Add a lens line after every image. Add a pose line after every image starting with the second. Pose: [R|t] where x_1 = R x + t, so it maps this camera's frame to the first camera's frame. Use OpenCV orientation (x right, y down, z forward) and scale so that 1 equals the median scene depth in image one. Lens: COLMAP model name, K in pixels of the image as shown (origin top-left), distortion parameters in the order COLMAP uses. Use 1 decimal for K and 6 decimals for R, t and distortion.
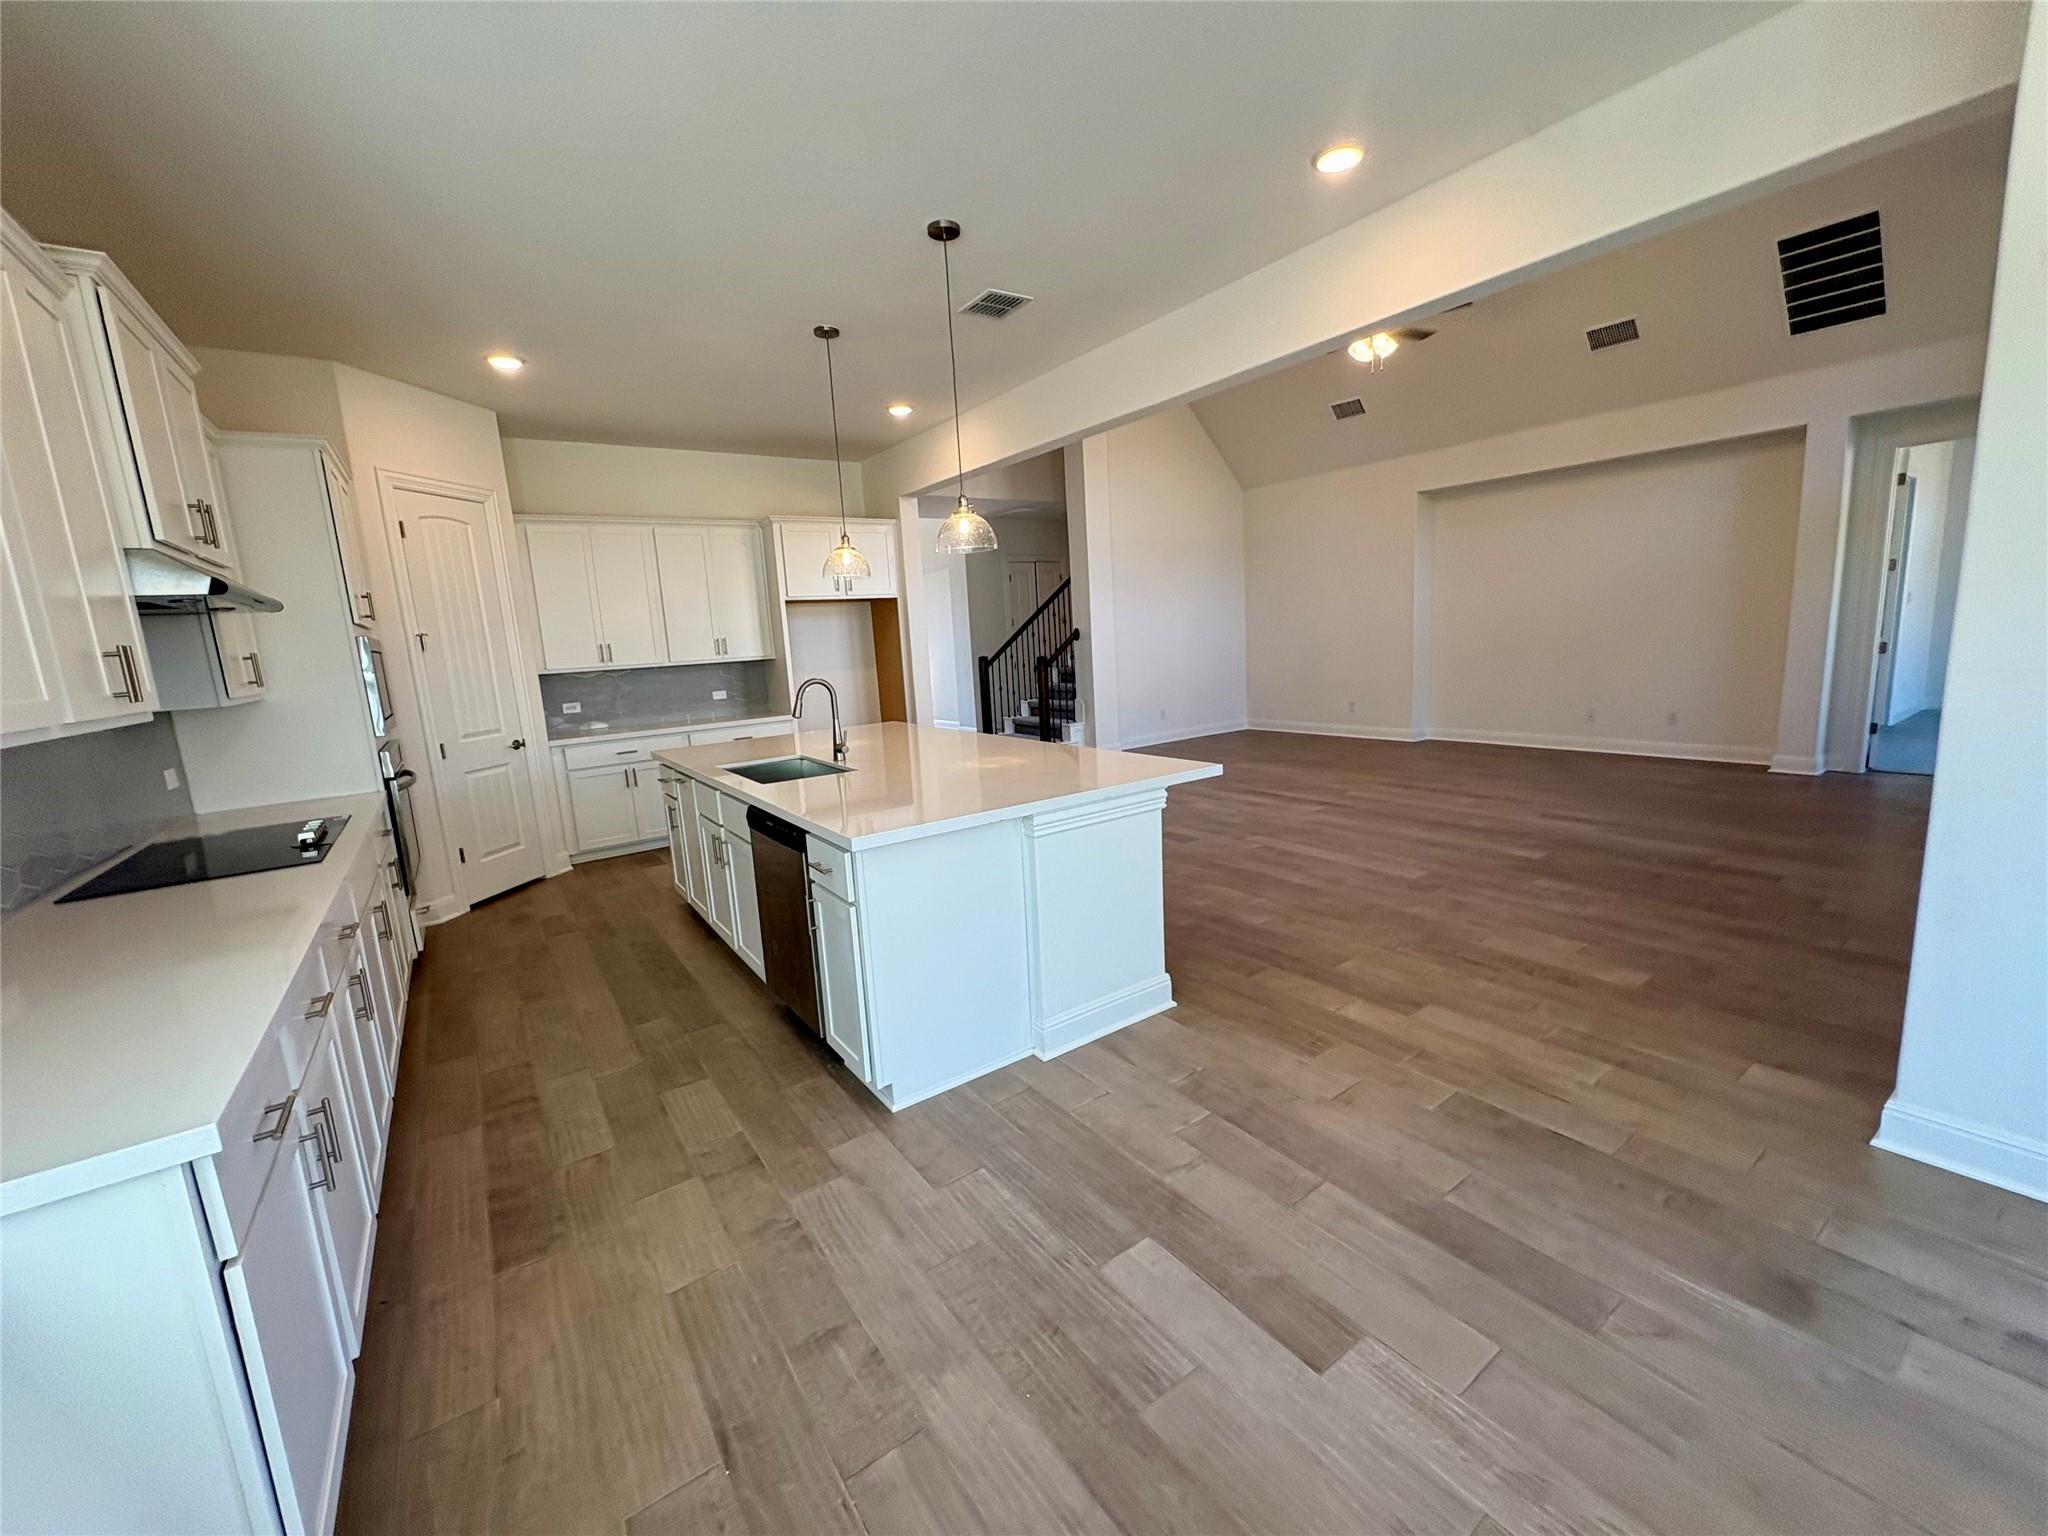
lens RADIAL K [[813.9, 0, 1024.0], [0, 813.9, 768.0], [0, 0, 1]] dist [-0.001091, 0.000319]
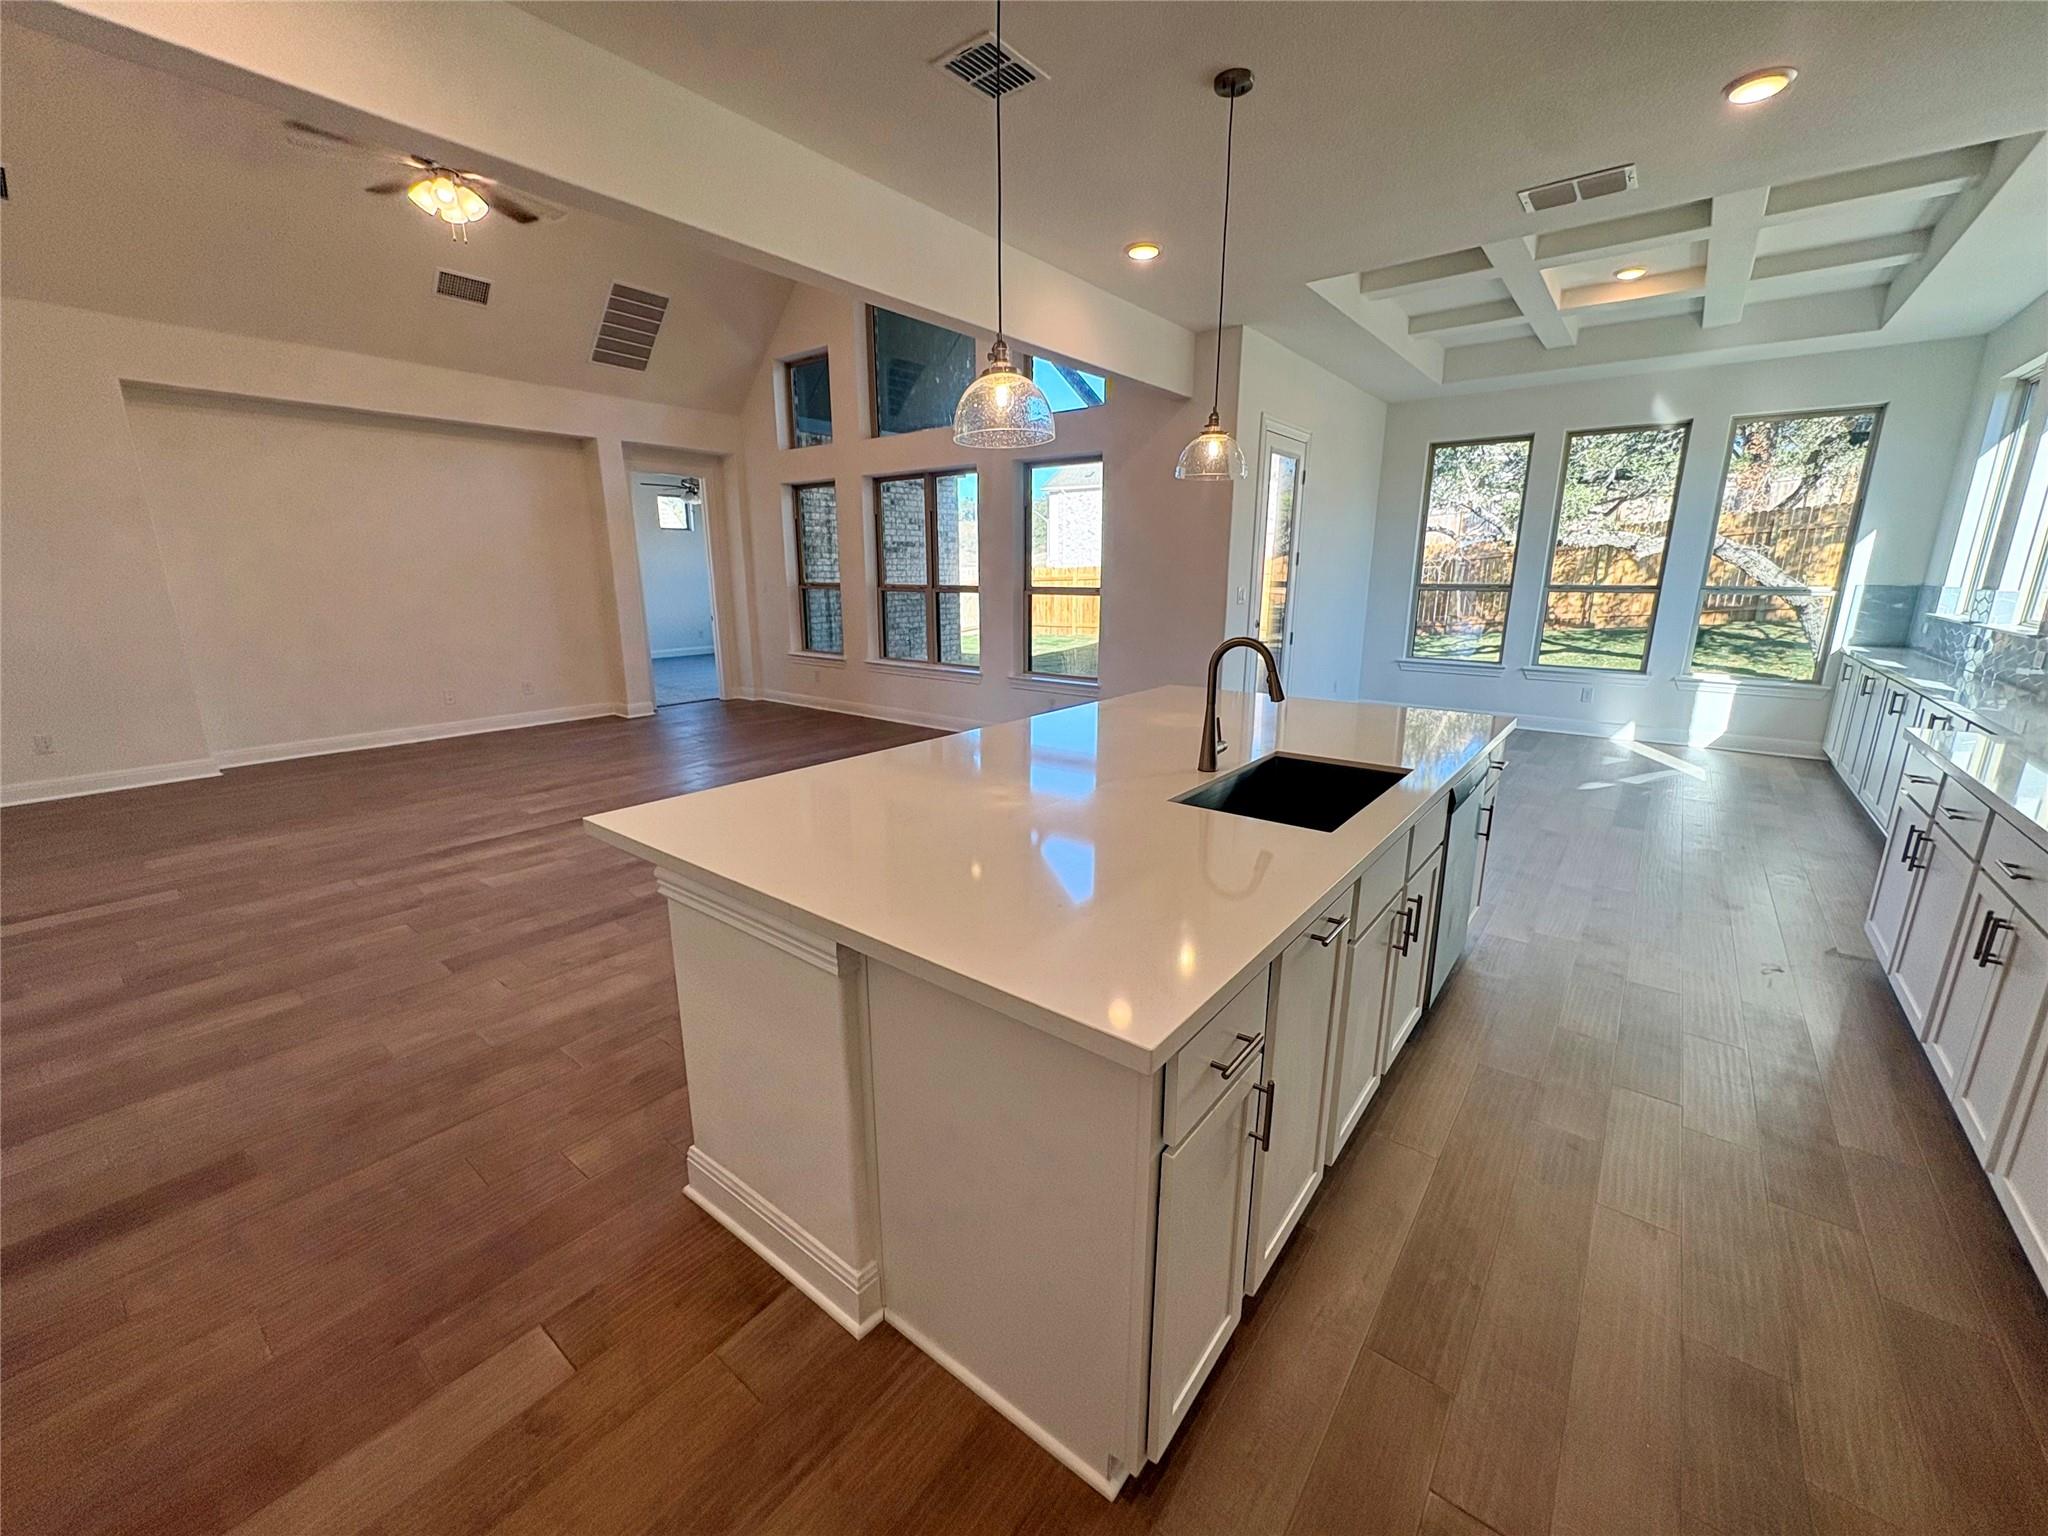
lens RADIAL K [[813.9, 0, 1024.0], [0, 813.9, 768.0], [0, 0, 1]] dist [-0.001091, 0.000319]
pose [[-0.287360, -0.174062, 0.941874, -0.533933], [0.176319, 0.956931, 0.230639, -0.122071], [-0.941454, 0.232347, -0.244293, 0.887818]]
